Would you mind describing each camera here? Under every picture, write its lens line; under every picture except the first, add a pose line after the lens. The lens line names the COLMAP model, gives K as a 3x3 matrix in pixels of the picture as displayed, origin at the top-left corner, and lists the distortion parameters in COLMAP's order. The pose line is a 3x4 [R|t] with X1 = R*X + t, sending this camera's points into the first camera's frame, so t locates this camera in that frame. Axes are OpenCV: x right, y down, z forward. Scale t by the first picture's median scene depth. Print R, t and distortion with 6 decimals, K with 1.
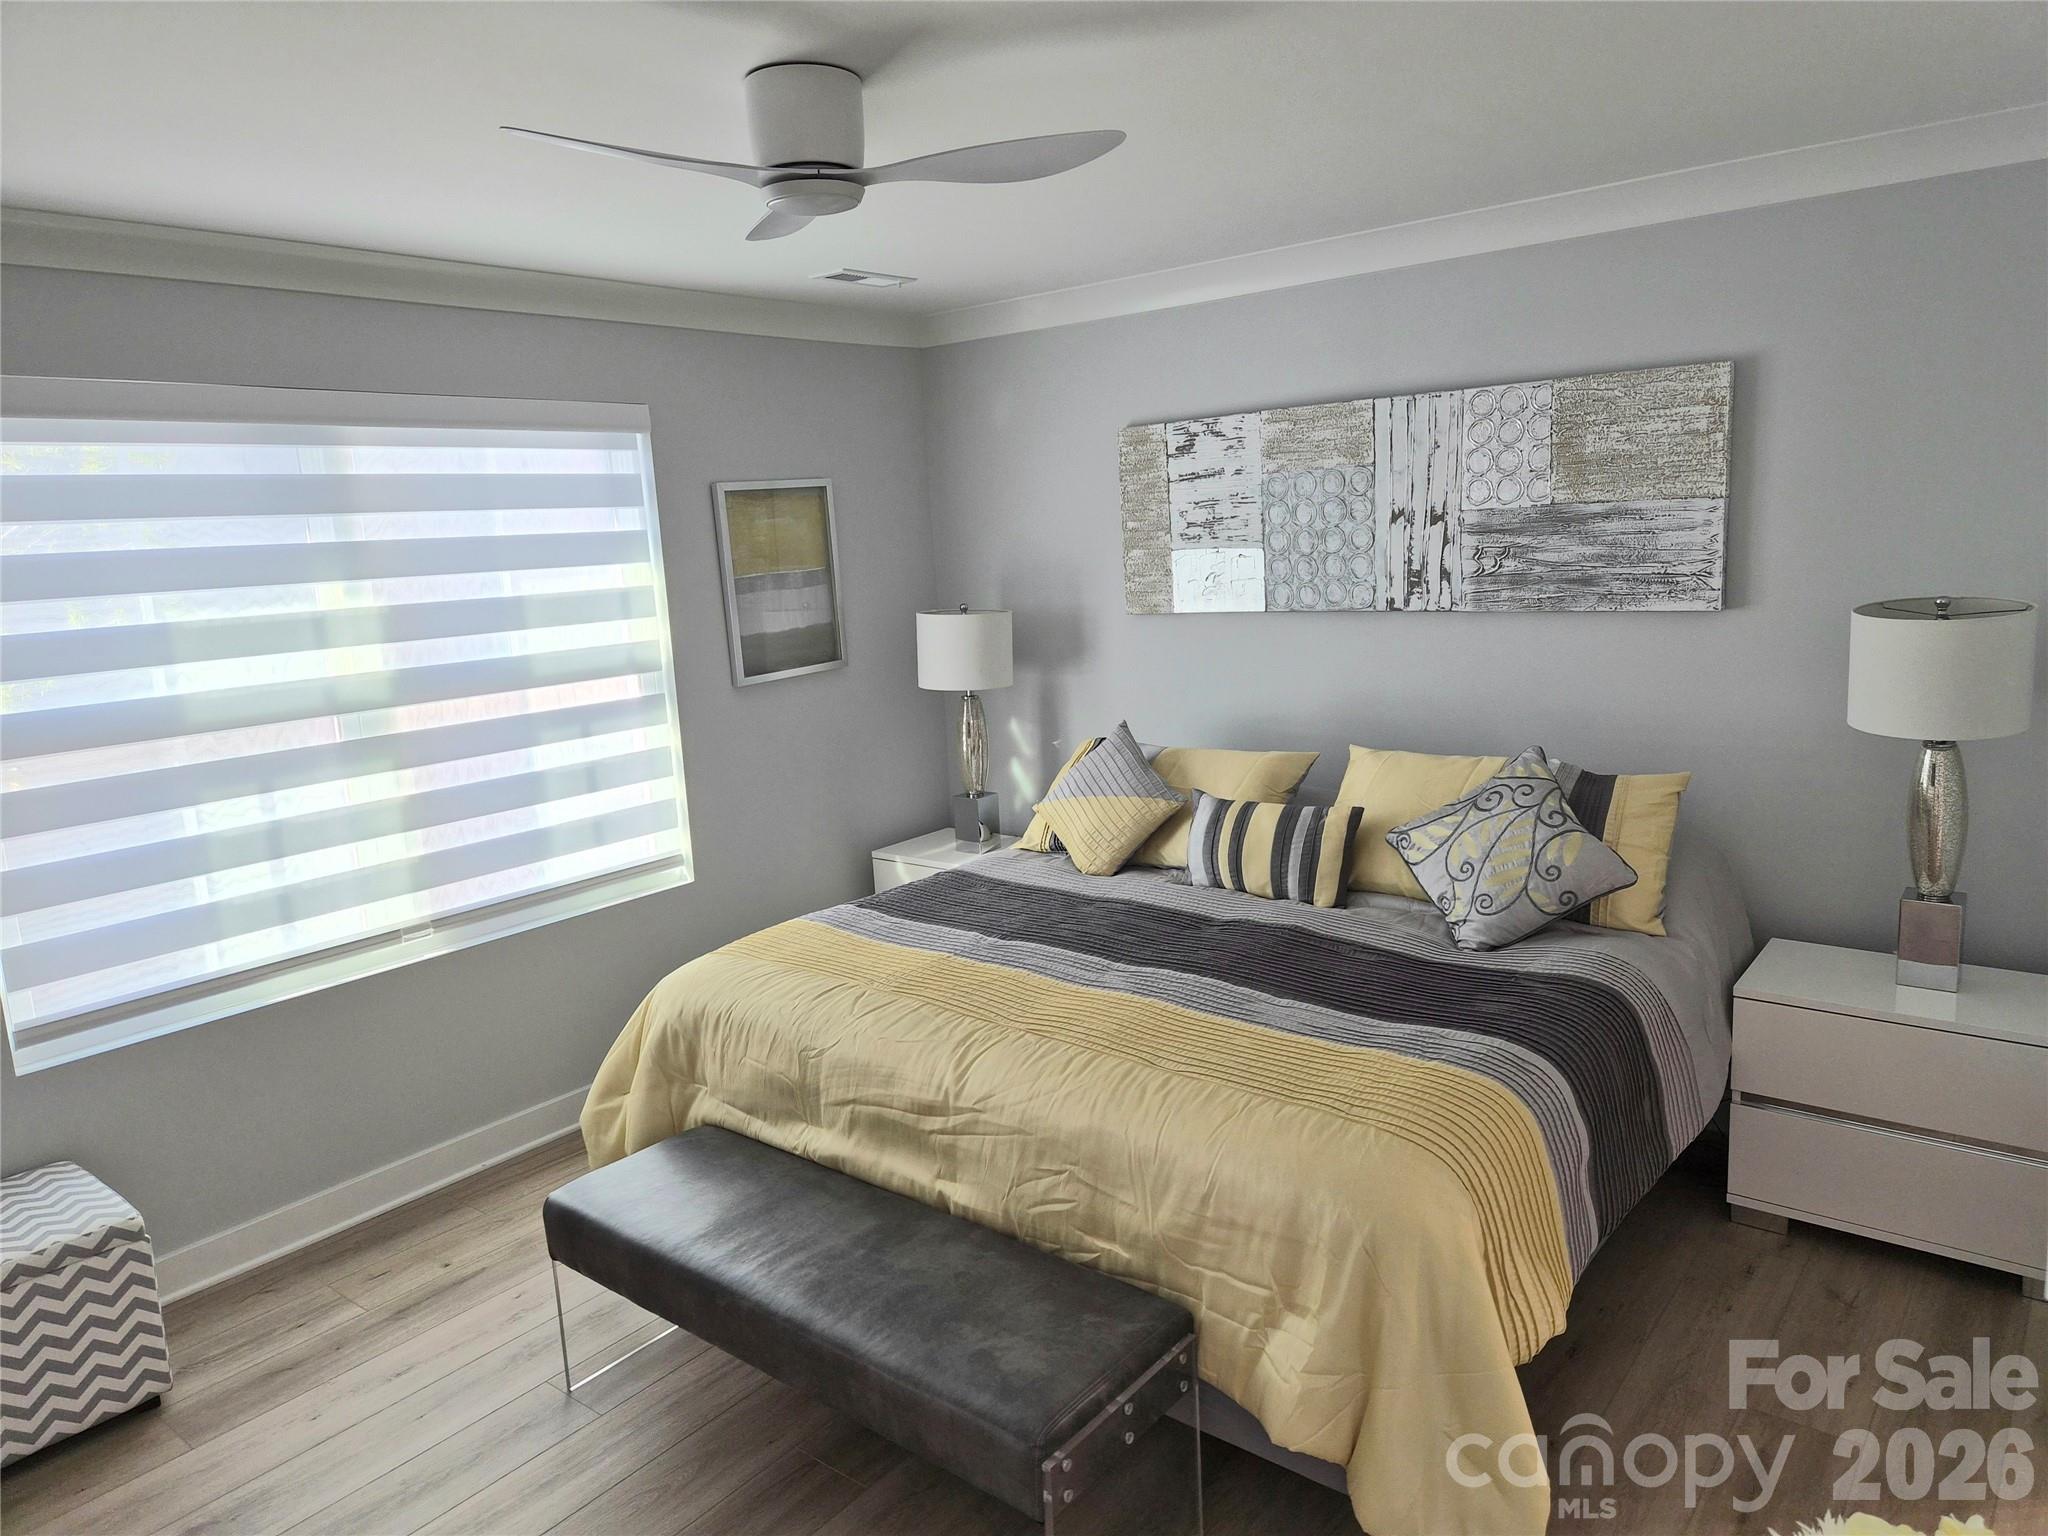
lens RADIAL K [[1351.5, 0, 1024.0], [0, 1351.5, 768.0], [0, 0, 1]] dist [0.007168, 0.001466]
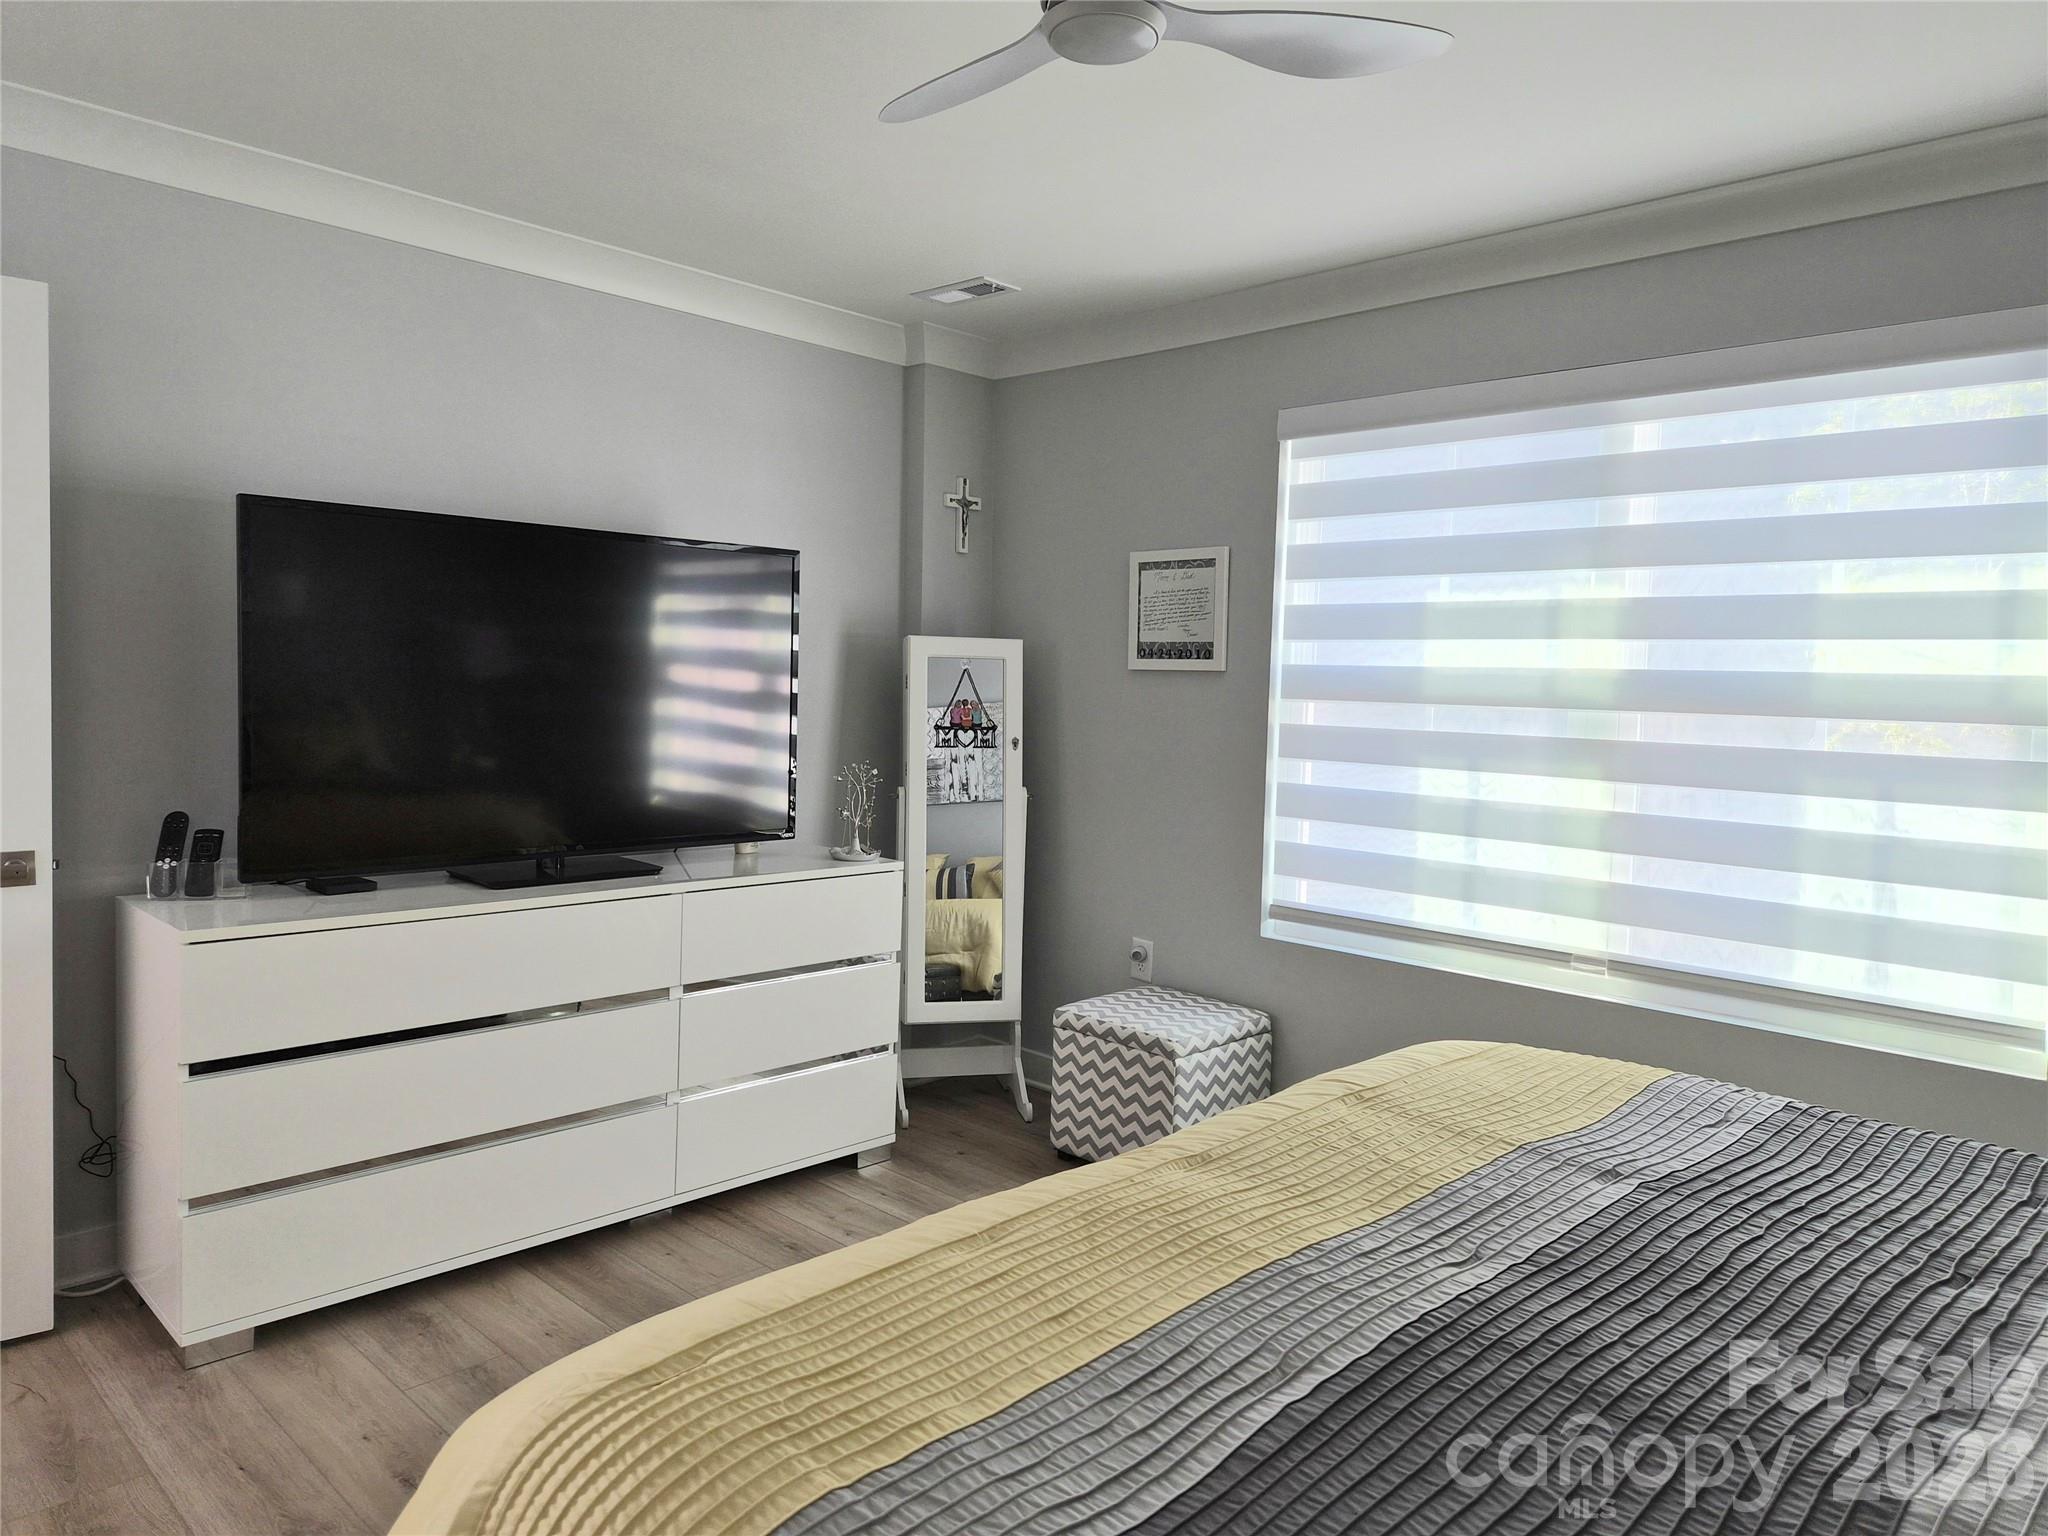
lens RADIAL K [[1351.5, 0, 1024.0], [0, 1351.5, 768.0], [0, 0, 1]] dist [0.007168, 0.001466]
pose [[-0.103529, 0.115319, -0.987919, 0.472228], [-0.196187, 0.971375, 0.133948, -0.052507], [0.975086, 0.207684, -0.077941, 0.711935]]
